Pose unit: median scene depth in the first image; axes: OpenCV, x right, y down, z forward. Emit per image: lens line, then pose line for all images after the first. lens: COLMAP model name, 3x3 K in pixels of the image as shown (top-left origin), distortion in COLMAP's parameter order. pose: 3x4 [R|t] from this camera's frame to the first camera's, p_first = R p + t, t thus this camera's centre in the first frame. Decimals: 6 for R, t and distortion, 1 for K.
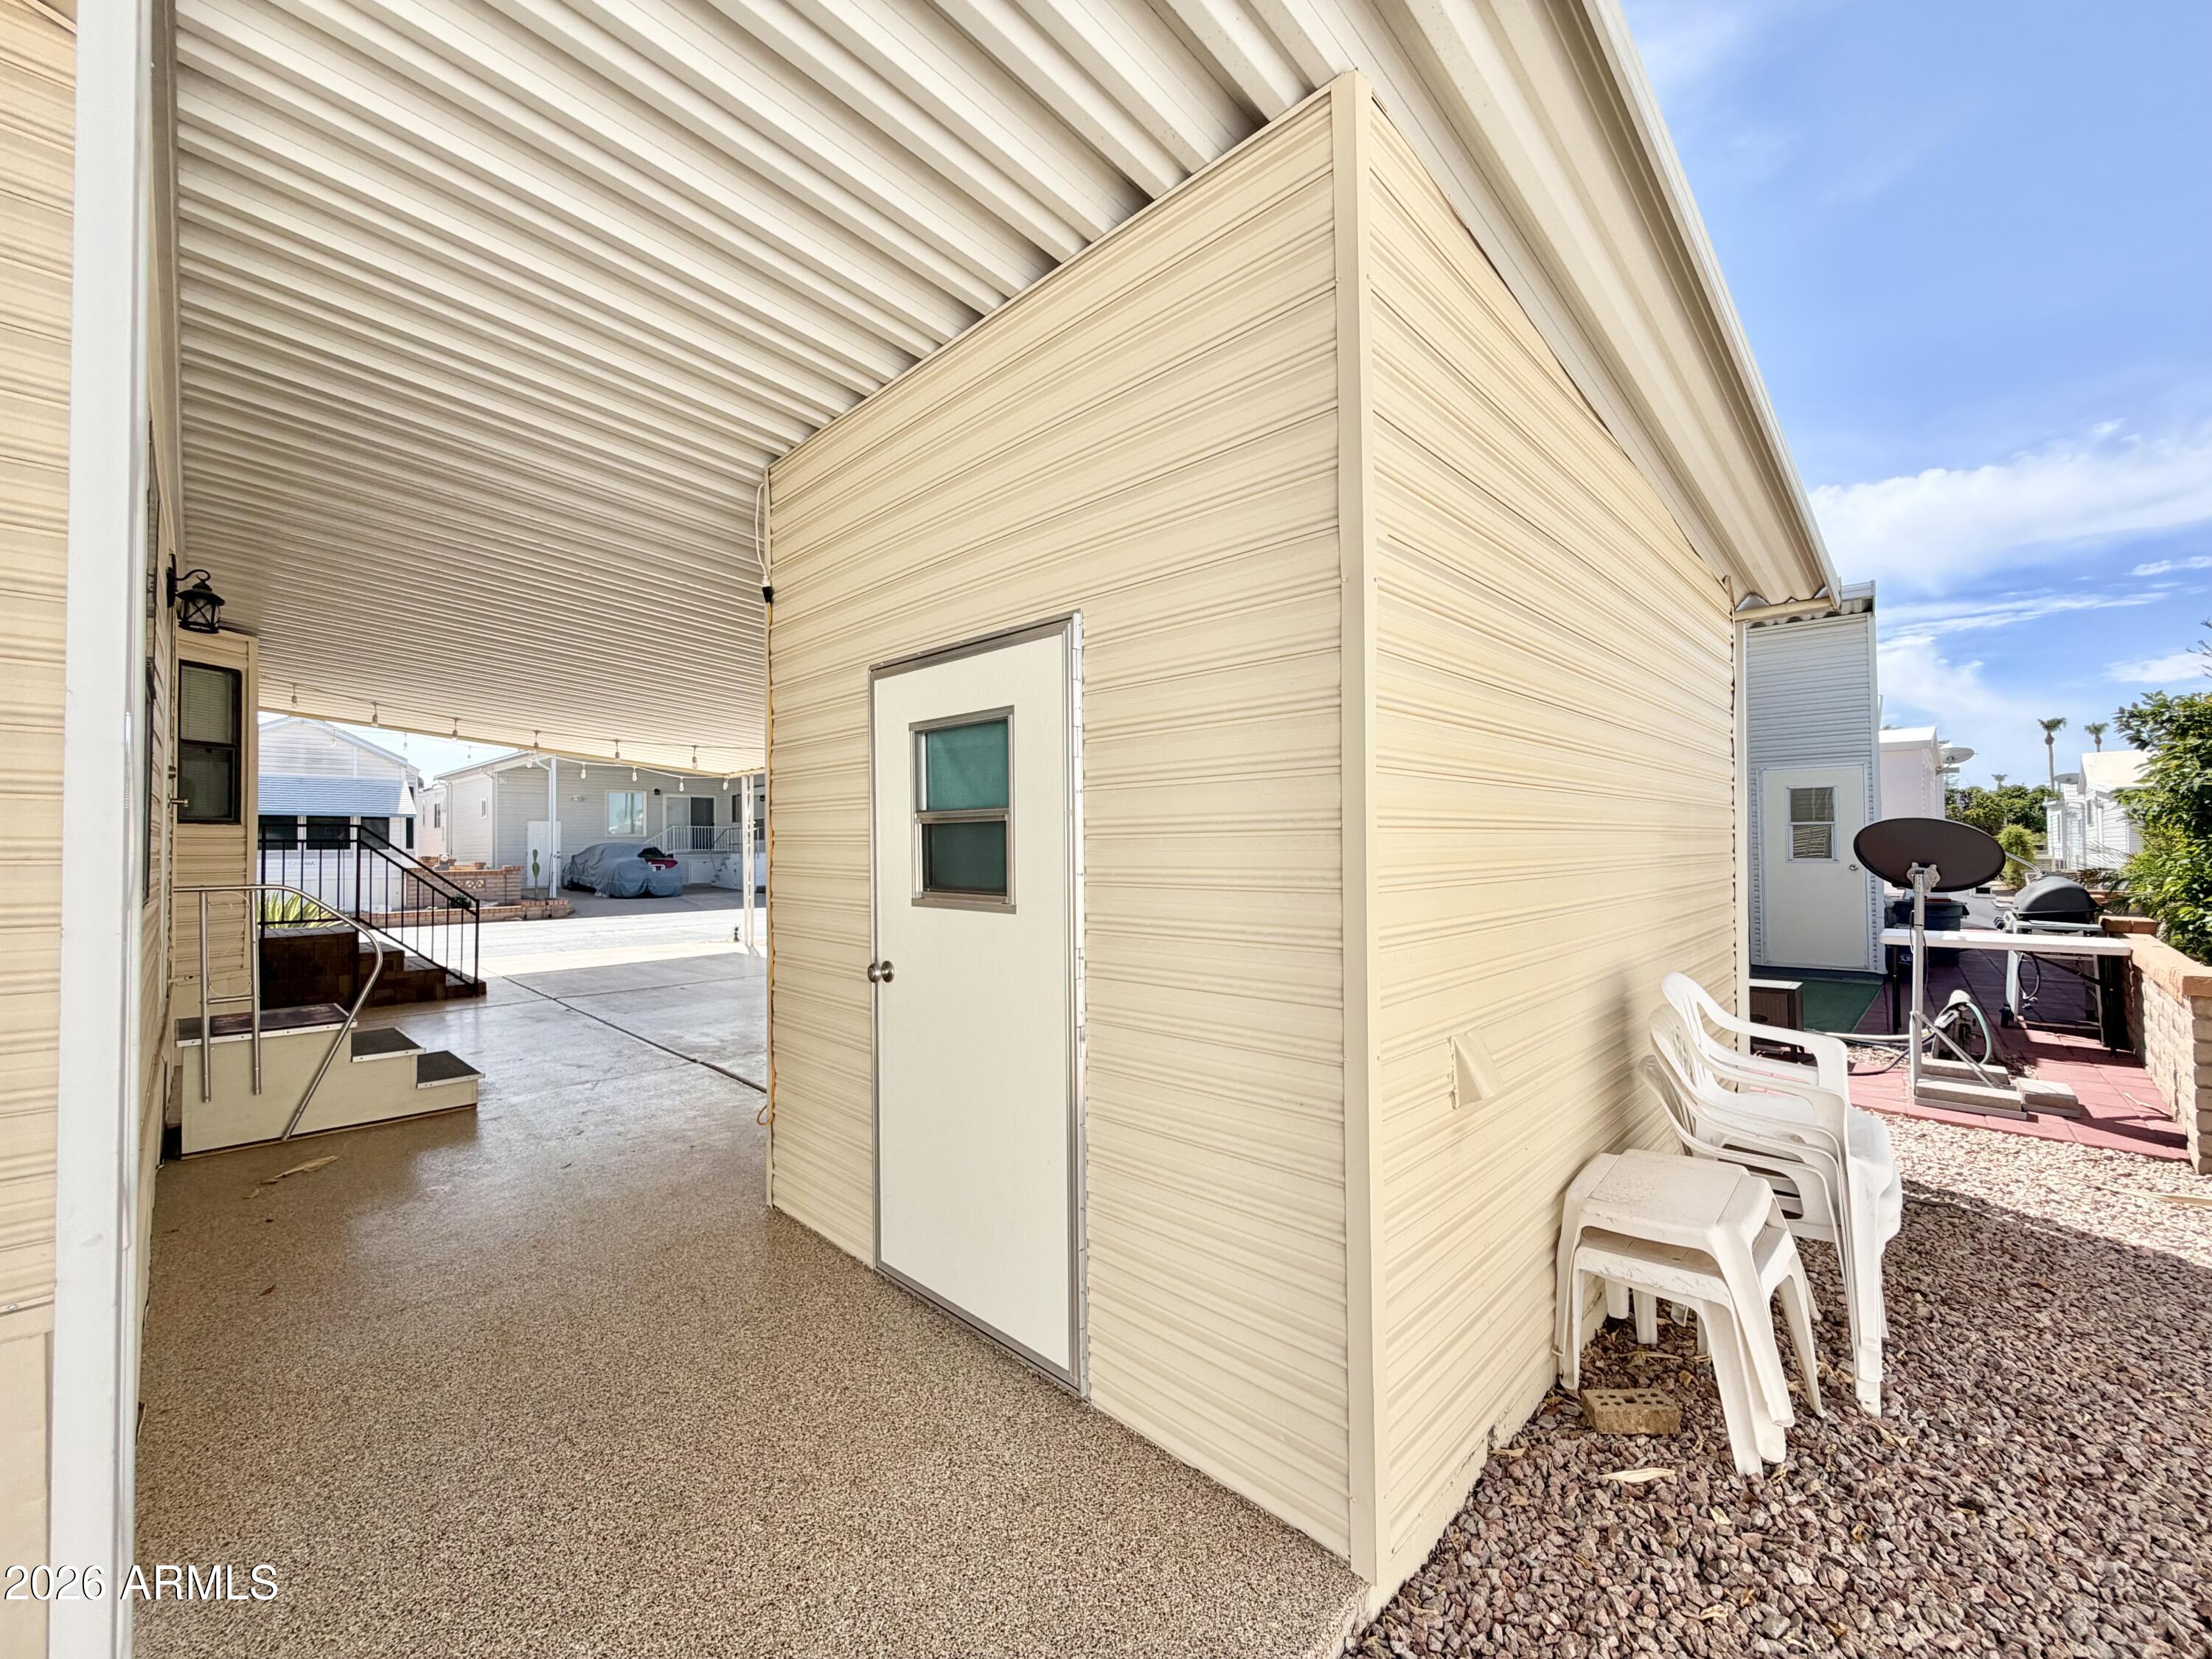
lens RADIAL K [[889.5, 0, 1101.6], [0, 889.5, 833.8], [0, 0, 1]] dist [-0.003056, -0.000482]
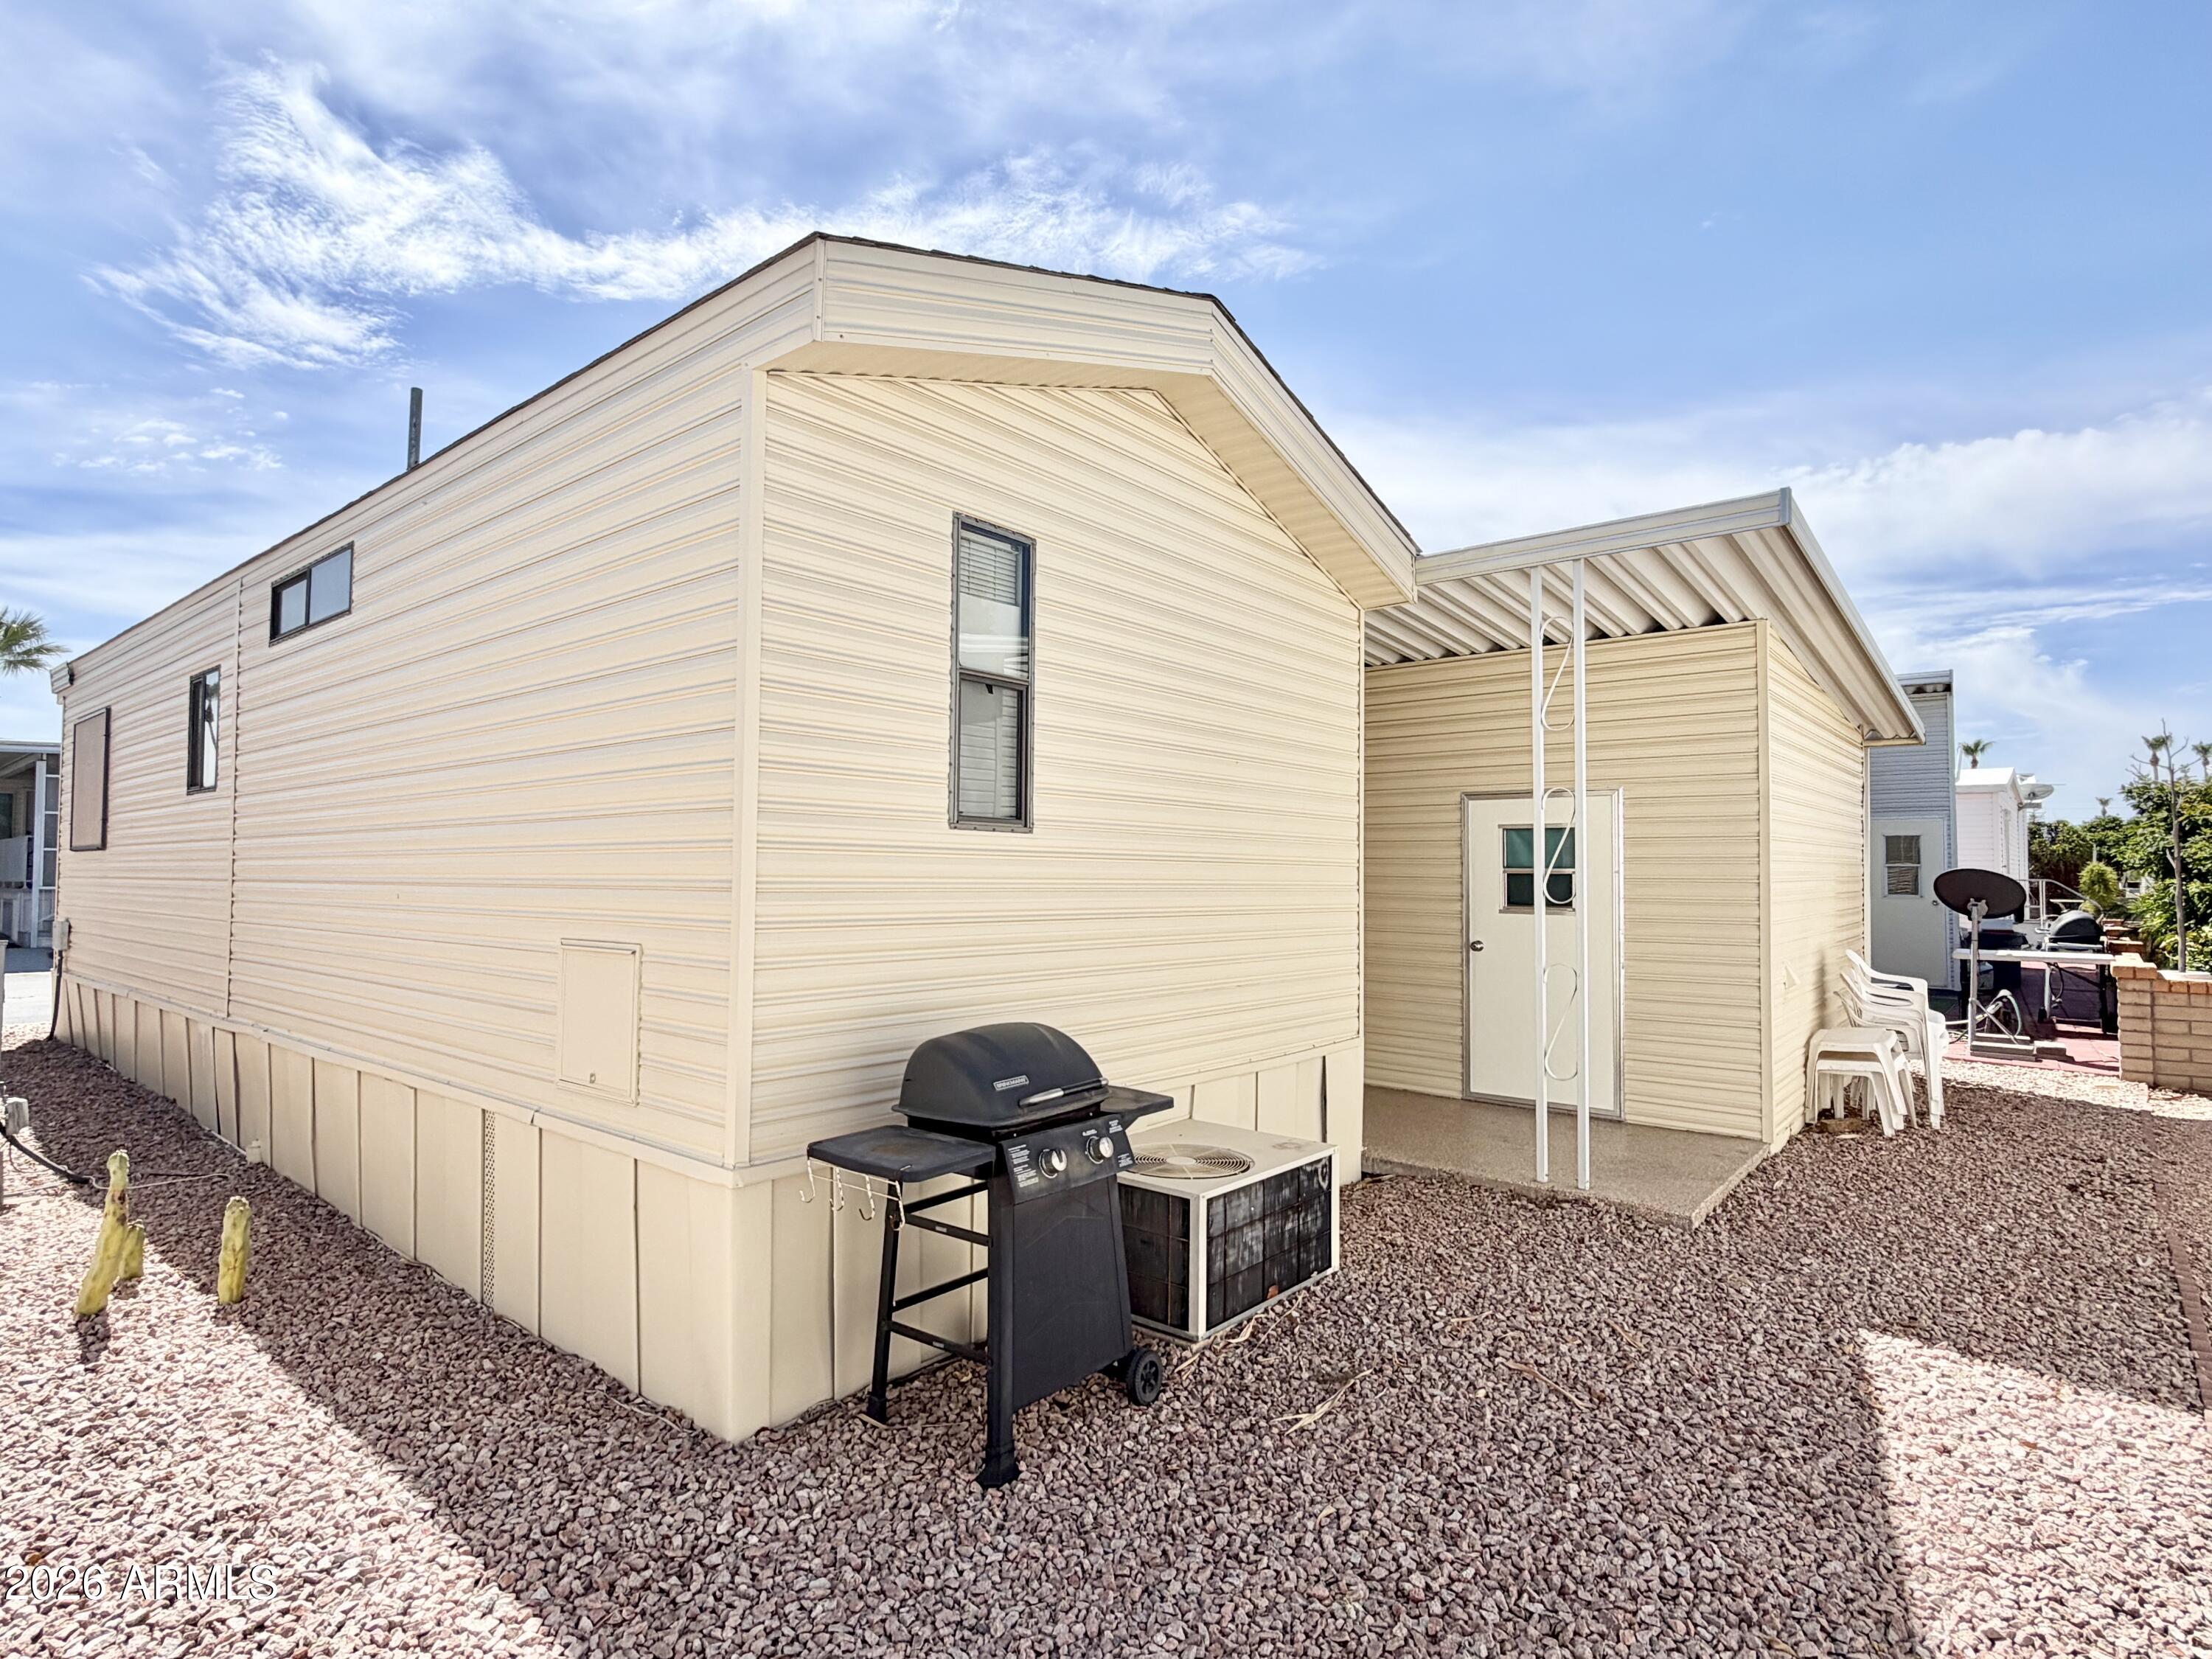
lens RADIAL K [[1157.8, 0, 1070.3], [0, 1157.8, 828.8], [0, 0, 1]] dist [-0.019491, -0.001081]
pose [[0.998574, 0.014799, 0.051283, -0.554977], [-0.013742, 0.999687, -0.020904, -0.018395], [-0.051577, 0.020170, 0.998465, -0.670715]]
